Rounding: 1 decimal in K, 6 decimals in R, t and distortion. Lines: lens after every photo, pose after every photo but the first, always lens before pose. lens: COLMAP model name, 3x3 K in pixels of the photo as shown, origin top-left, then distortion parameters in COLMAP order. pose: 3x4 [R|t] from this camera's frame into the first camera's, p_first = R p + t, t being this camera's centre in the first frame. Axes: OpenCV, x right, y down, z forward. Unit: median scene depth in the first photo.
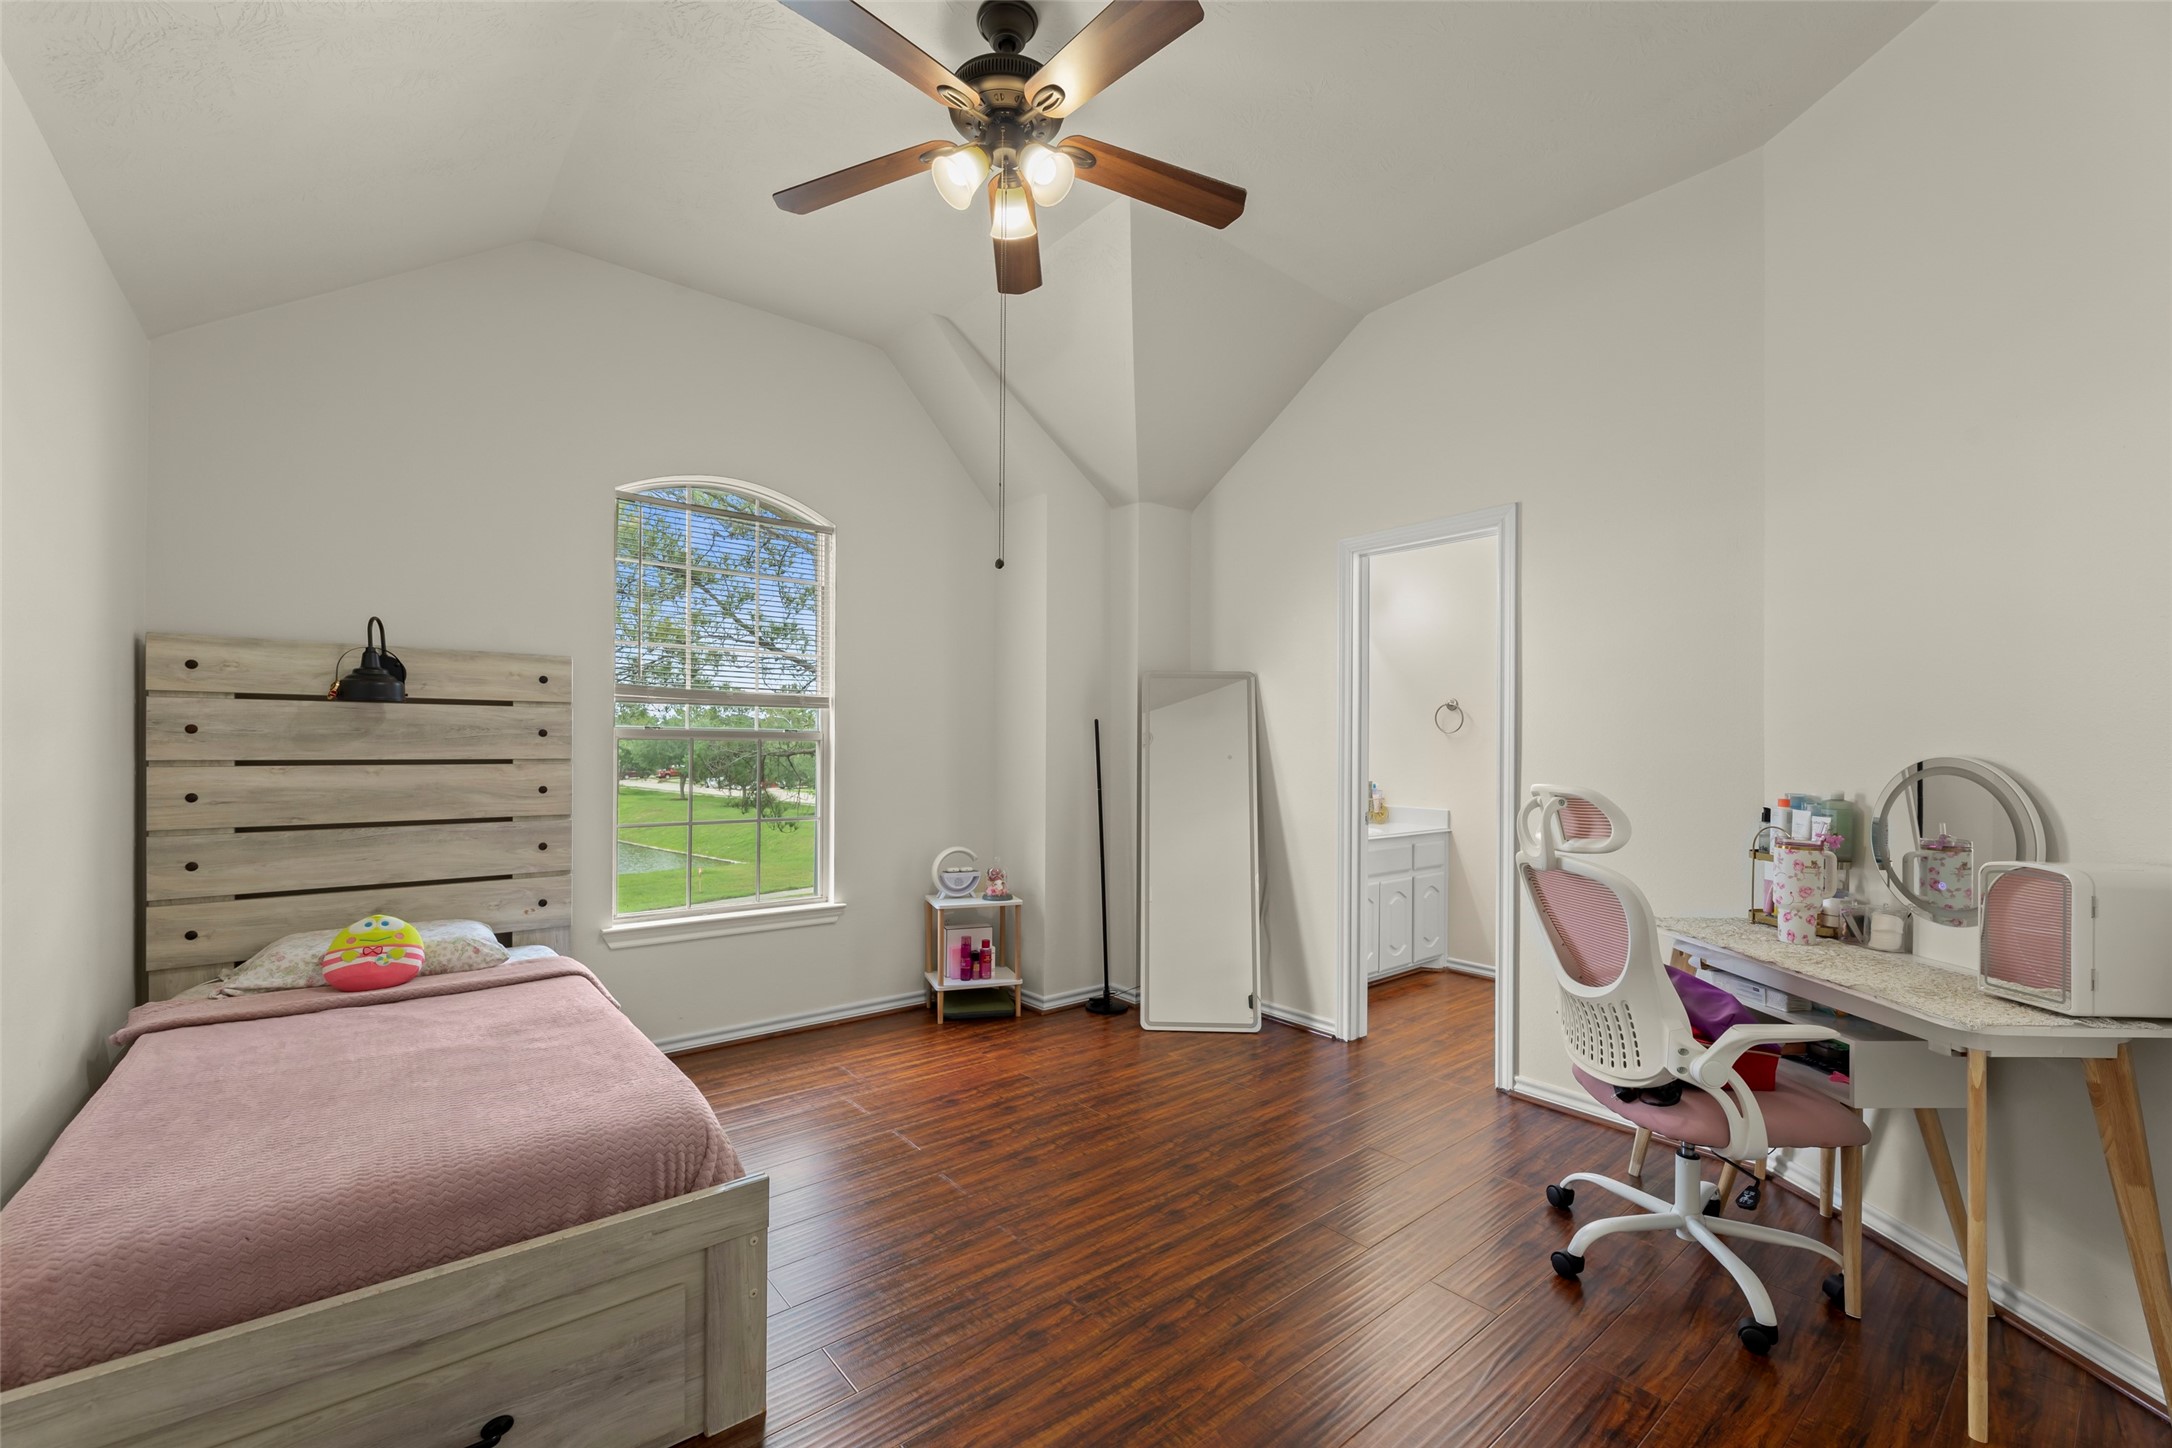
lens RADIAL K [[868.5, 0, 1075.3], [0, 868.5, 742.6], [0, 0, 1]] dist [0.001635, 0.000039]
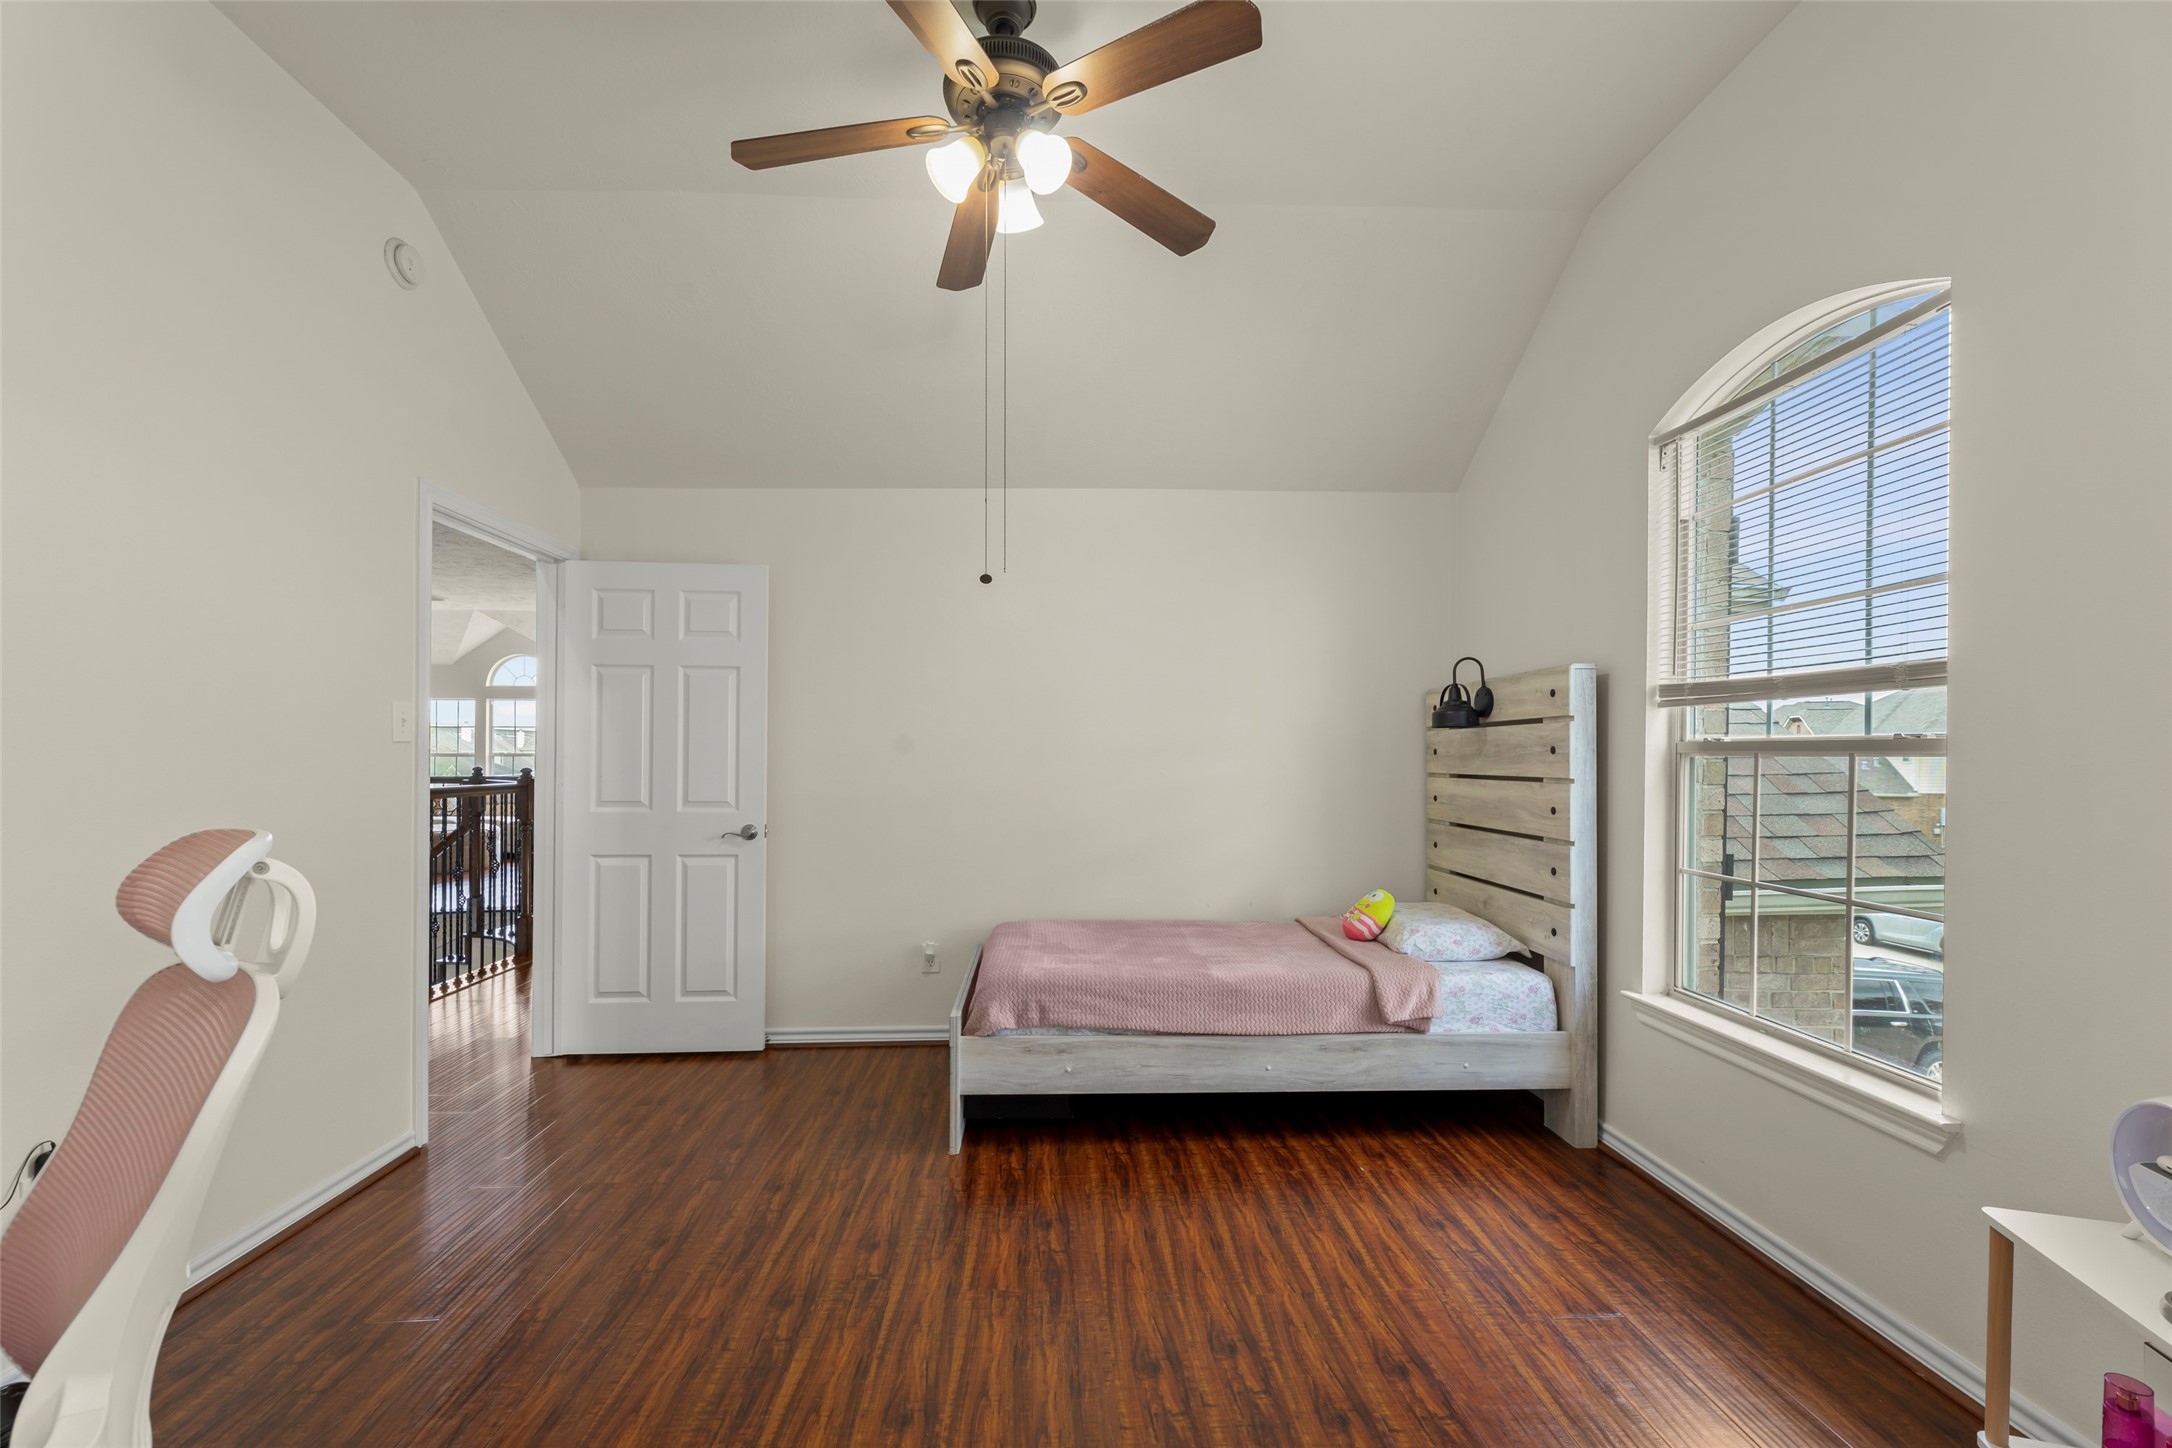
lens RADIAL K [[888.8, 0, 1078.2], [0, 888.8, 758.4], [0, 0, 1]] dist [-0.002990, -0.000380]
pose [[-0.591594, -0.005777, -0.806216, 0.599960], [-0.005312, 0.999981, -0.003268, 0.004738], [0.806219, 0.002349, -0.591613, 1.501801]]
